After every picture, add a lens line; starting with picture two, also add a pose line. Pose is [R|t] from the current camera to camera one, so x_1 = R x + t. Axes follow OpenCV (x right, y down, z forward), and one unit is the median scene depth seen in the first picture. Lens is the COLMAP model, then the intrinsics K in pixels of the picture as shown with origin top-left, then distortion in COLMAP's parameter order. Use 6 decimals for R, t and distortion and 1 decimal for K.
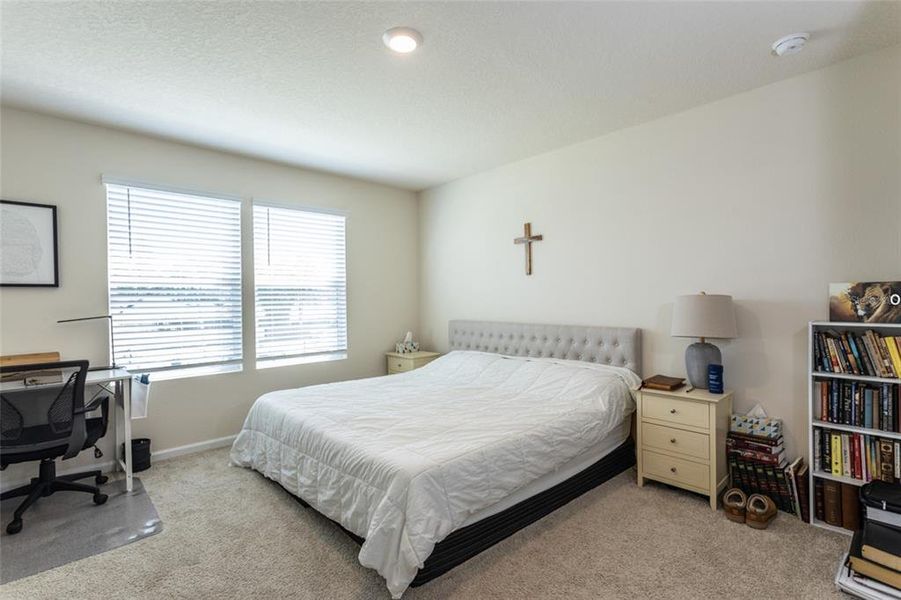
lens RADIAL K [[427.9, 0, 447.0], [0, 427.9, 299.9], [0, 0, 1]] dist [0.002381, 0.001501]
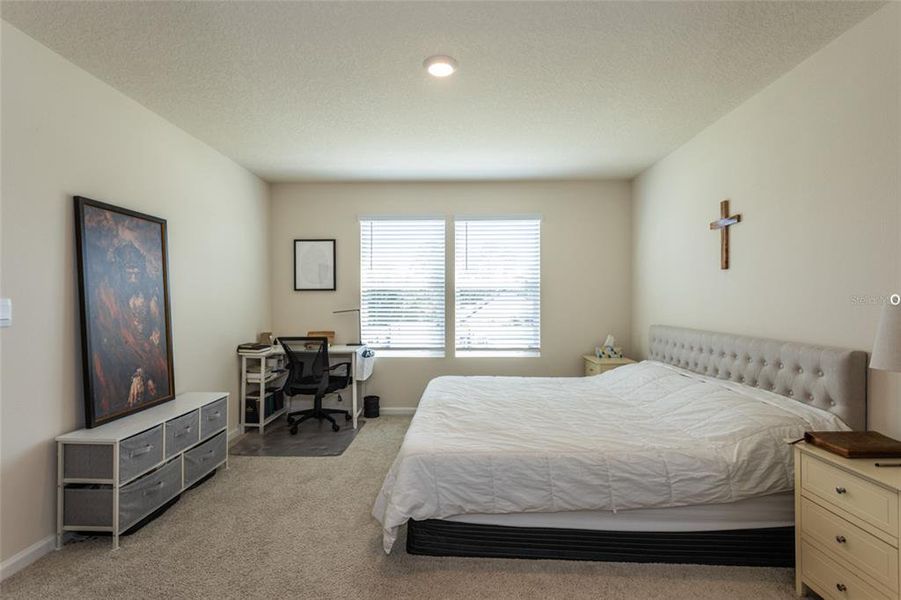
lens RADIAL K [[427.9, 0, 445.1], [0, 427.9, 300.3], [0, 0, 1]] dist [0.002381, 0.001501]
pose [[0.714397, 0.009992, -0.699670, 0.483706], [-0.007443, 0.999950, 0.006681, -0.007342], [0.699701, 0.000435, 0.714435, 0.155245]]
